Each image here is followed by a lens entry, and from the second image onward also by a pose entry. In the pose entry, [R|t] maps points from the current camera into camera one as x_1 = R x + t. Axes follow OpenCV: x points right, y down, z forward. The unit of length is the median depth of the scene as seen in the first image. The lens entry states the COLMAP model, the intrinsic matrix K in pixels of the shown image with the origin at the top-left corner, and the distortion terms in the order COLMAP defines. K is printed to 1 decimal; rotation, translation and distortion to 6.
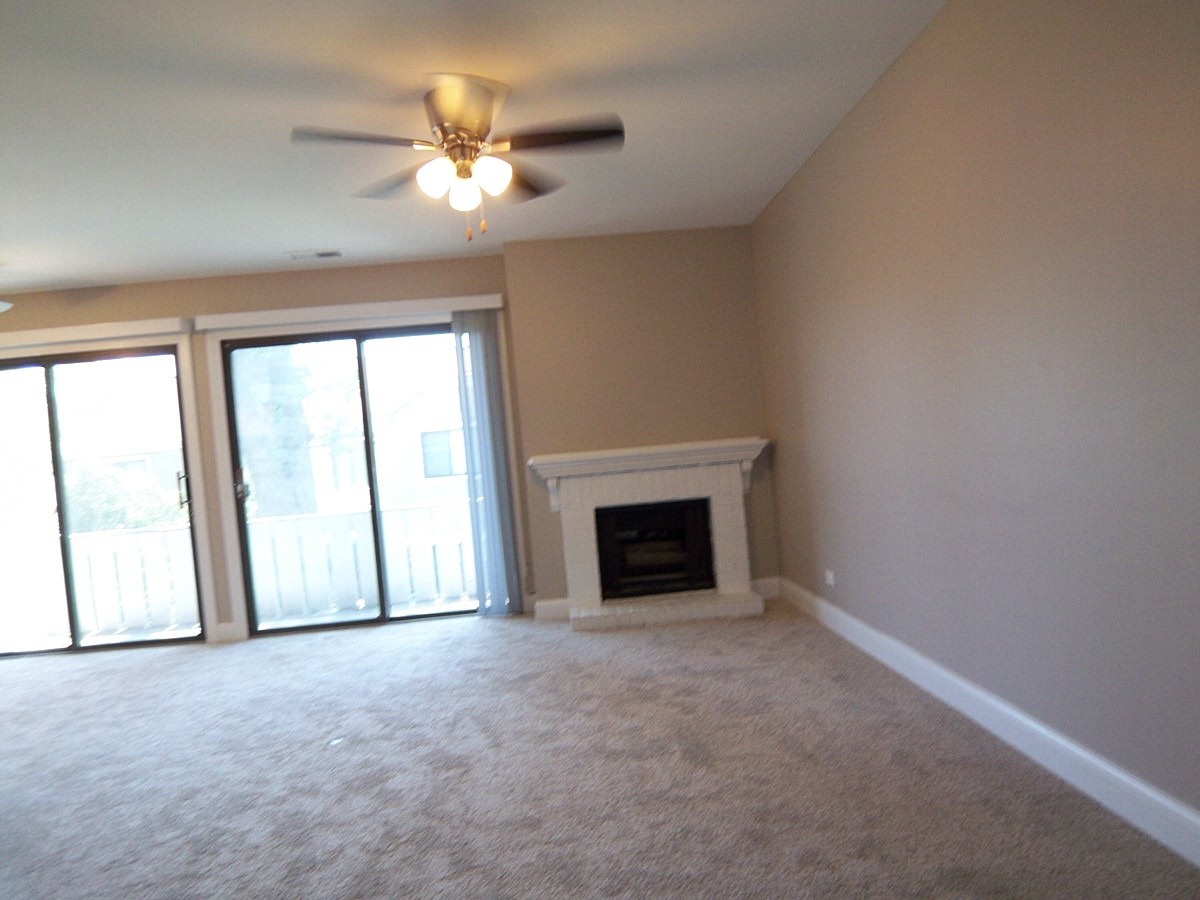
lens RADIAL K [[812.6, 0, 604.2], [0, 812.6, 461.3], [0, 0, 1]] dist [-0.007888, -0.043251]
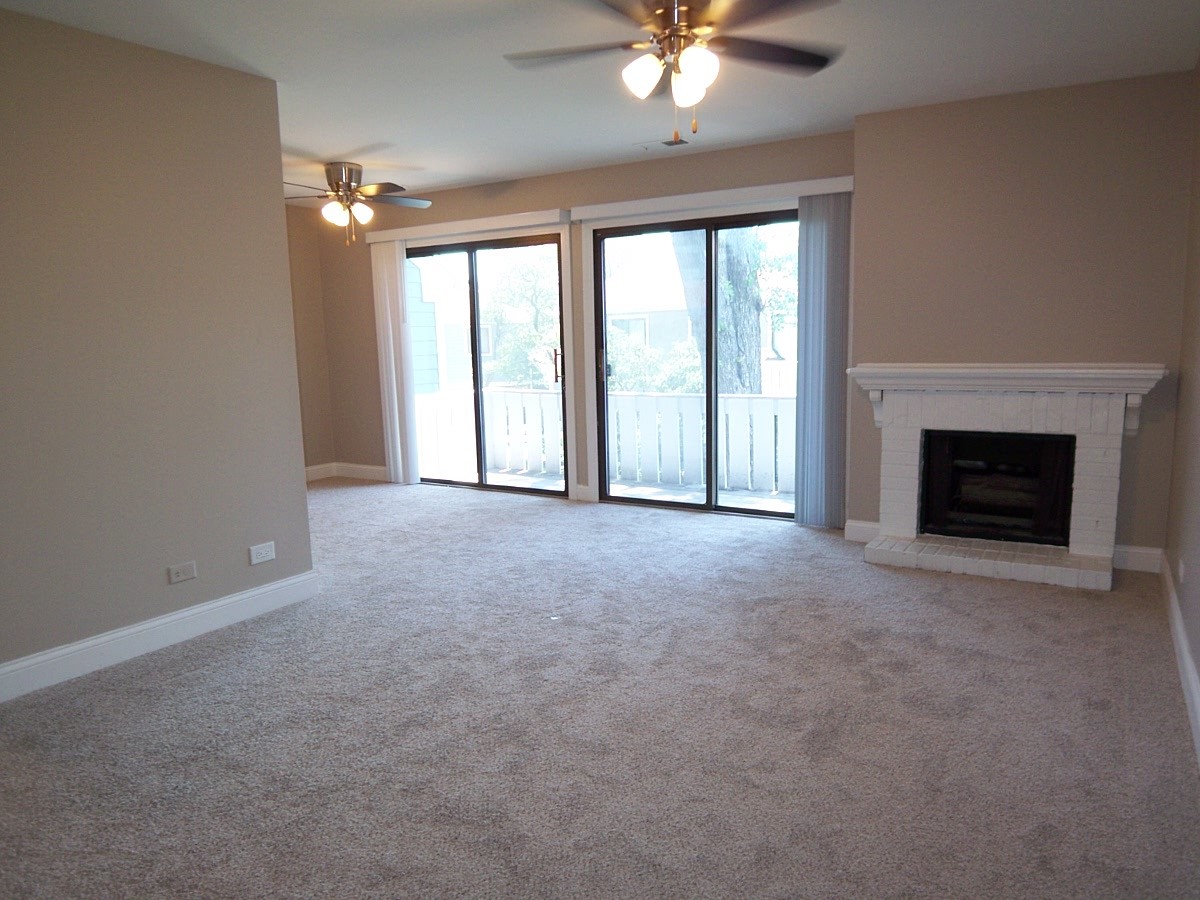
lens RADIAL K [[812.6, 0, 606.8], [0, 812.6, 462.3], [0, 0, 1]] dist [-0.007888, -0.043251]
pose [[0.819387, 0.154384, -0.552061, 0.251513], [-0.059664, 0.980789, 0.185723, -0.062906], [0.570128, -0.119240, 0.812857, 0.121225]]
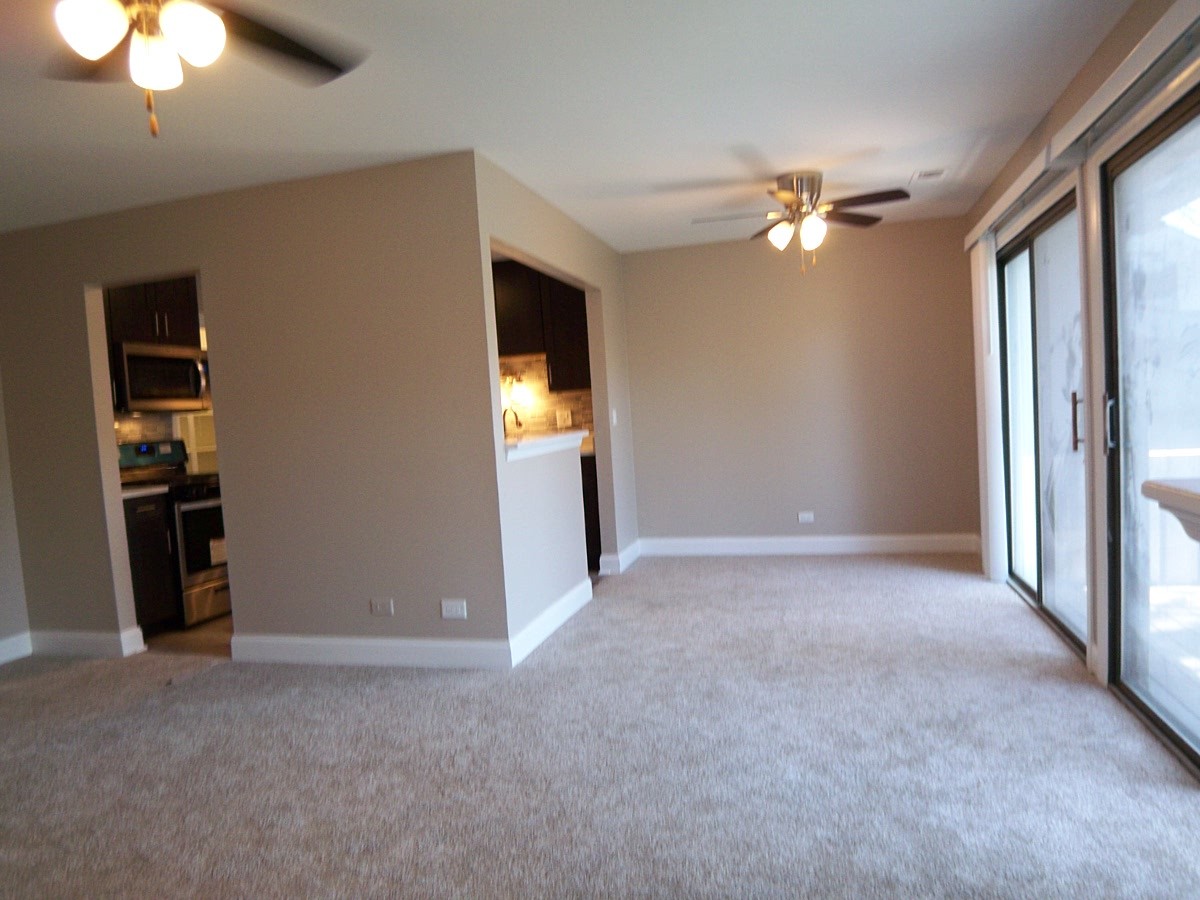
lens RADIAL K [[812.6, 0, 609.4], [0, 812.6, 464.4], [0, 0, 1]] dist [-0.007888, -0.043251]
pose [[-0.309123, 0.169710, -0.935757, 0.250430], [0.069182, 0.985355, 0.155851, -0.073422], [0.948502, -0.016560, -0.316337, 1.133127]]
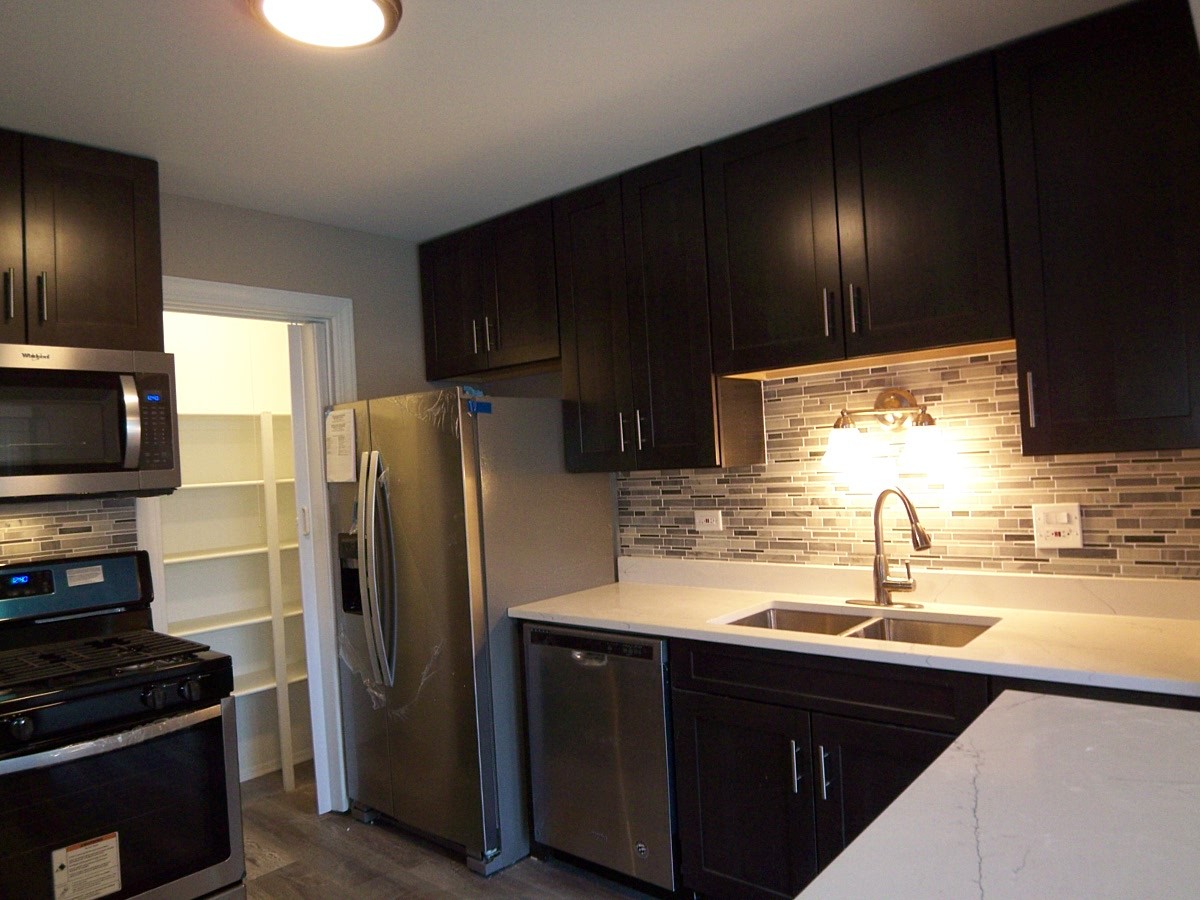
lens RADIAL K [[812.6, 0, 604.9], [0, 812.6, 461.6], [0, 0, 1]] dist [-0.007888, -0.043251]
pose [[-0.687480, 0.126329, -0.715131, -0.663012], [0.095414, 0.991929, 0.083502, -0.037879], [0.719908, -0.010828, -0.693985, 0.690273]]
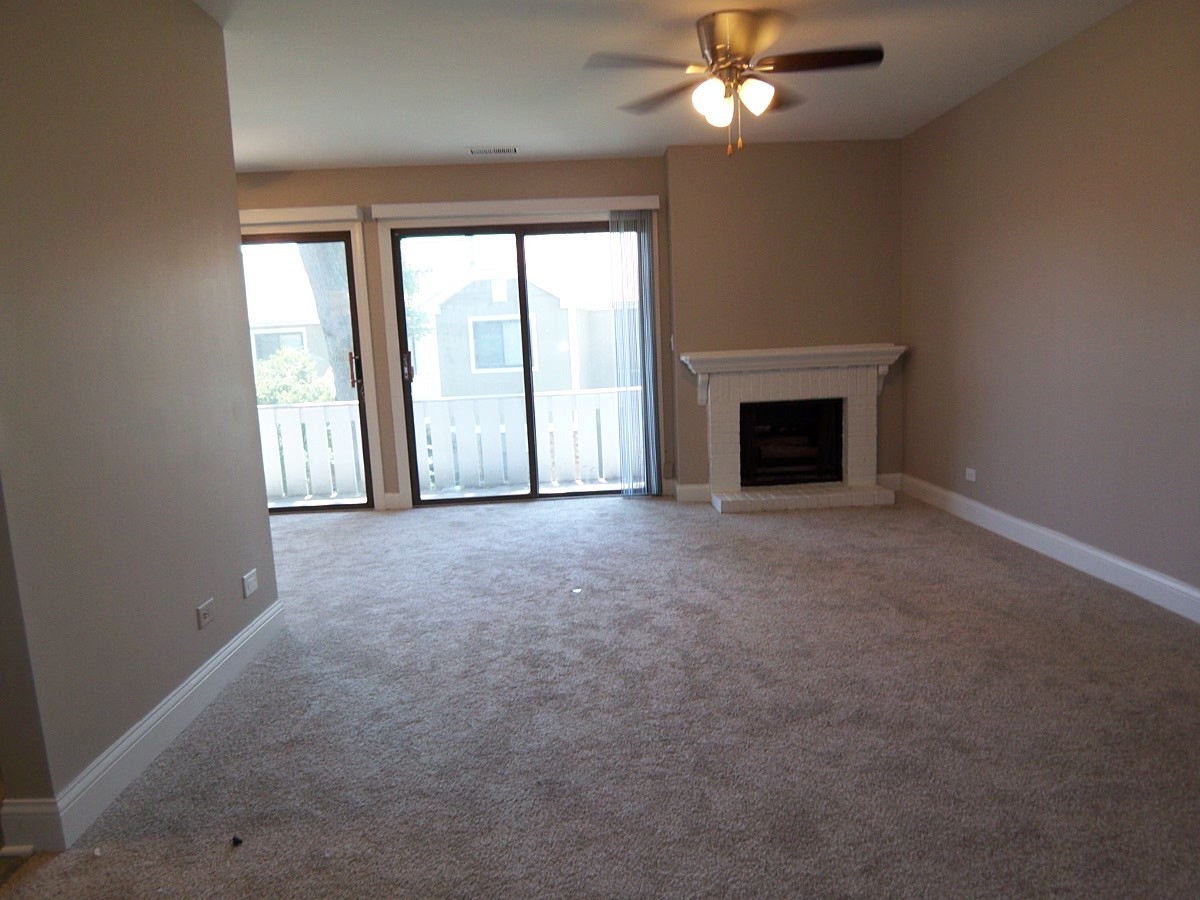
lens RADIAL K [[812.6, 0, 607.3], [0, 812.6, 459.7], [0, 0, 1]] dist [-0.007888, -0.043251]
pose [[0.998981, 0.044915, -0.004373, -0.231120], [-0.044027, 0.991299, 0.124049, 0.007305], [0.009907, -0.123730, 0.992266, -0.115730]]
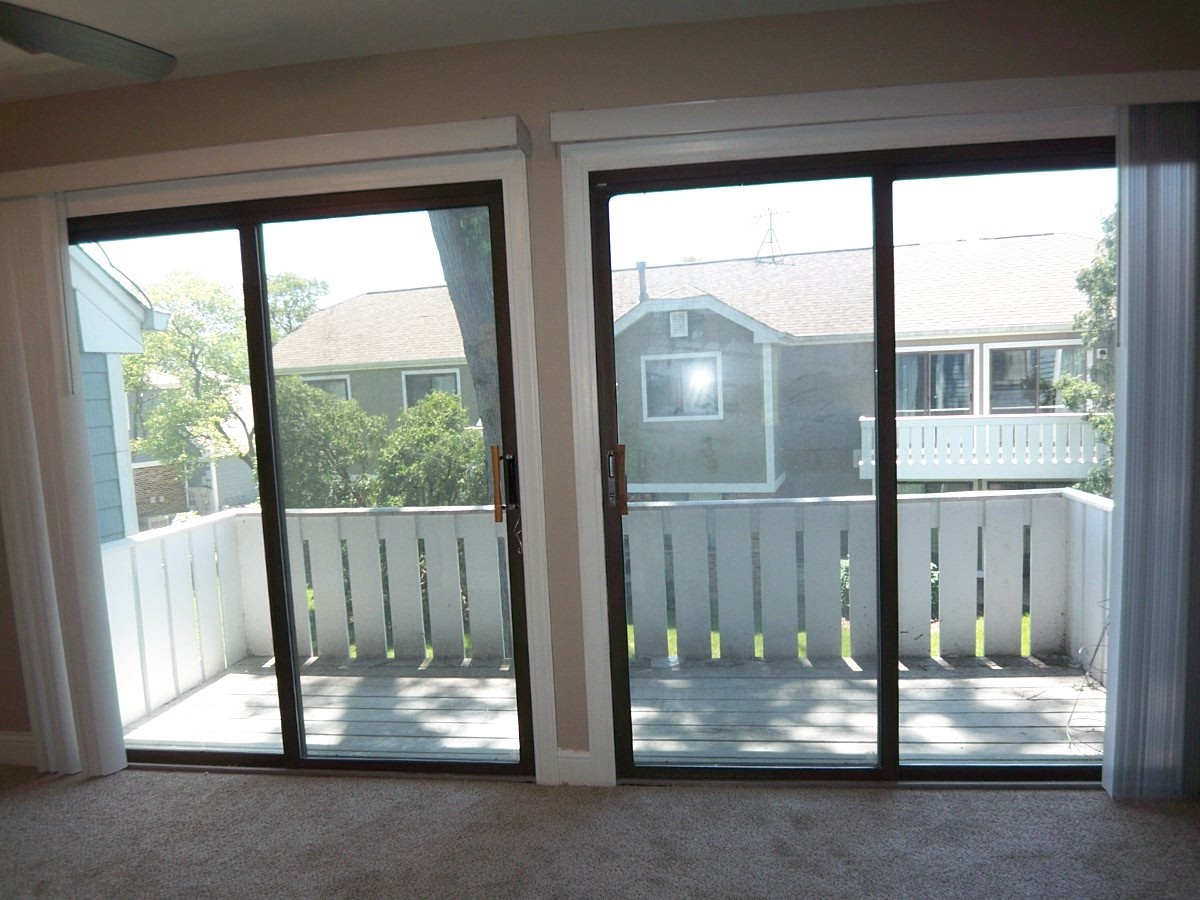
lens RADIAL K [[812.6, 0, 601.8], [0, 812.6, 469.4], [0, 0, 1]] dist [-0.007888, -0.043251]
pose [[0.979041, 0.064382, -0.193218, -0.487706], [-0.045419, 0.993847, 0.101022, -0.035065], [0.198533, -0.090129, 0.975941, 0.703263]]
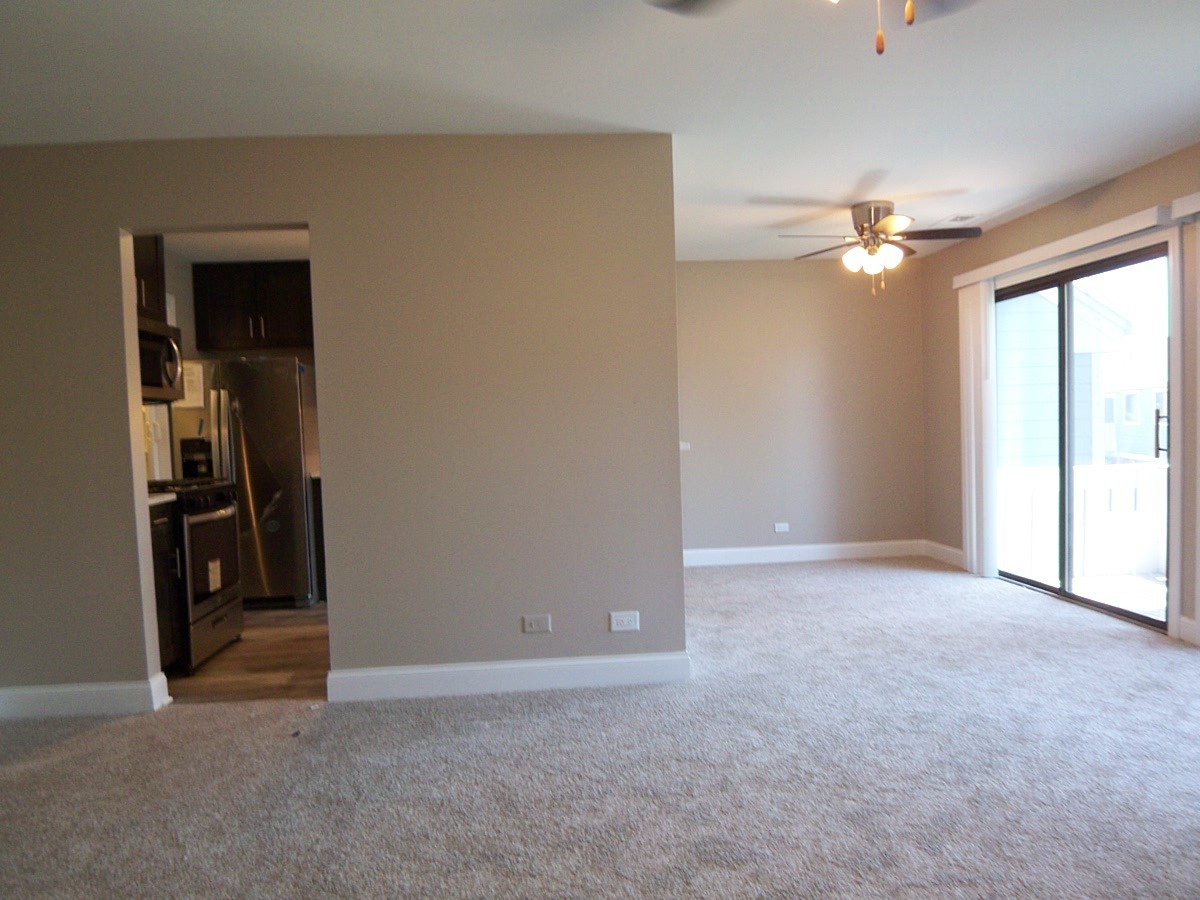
lens RADIAL K [[812.6, 0, 608.6], [0, 812.6, 463.4], [0, 0, 1]] dist [-0.007888, -0.043251]
pose [[0.033138, 0.134306, -0.990386, 0.293913], [0.008787, 0.990853, 0.134663, -0.058314], [0.999412, -0.013165, 0.031654, 0.598984]]
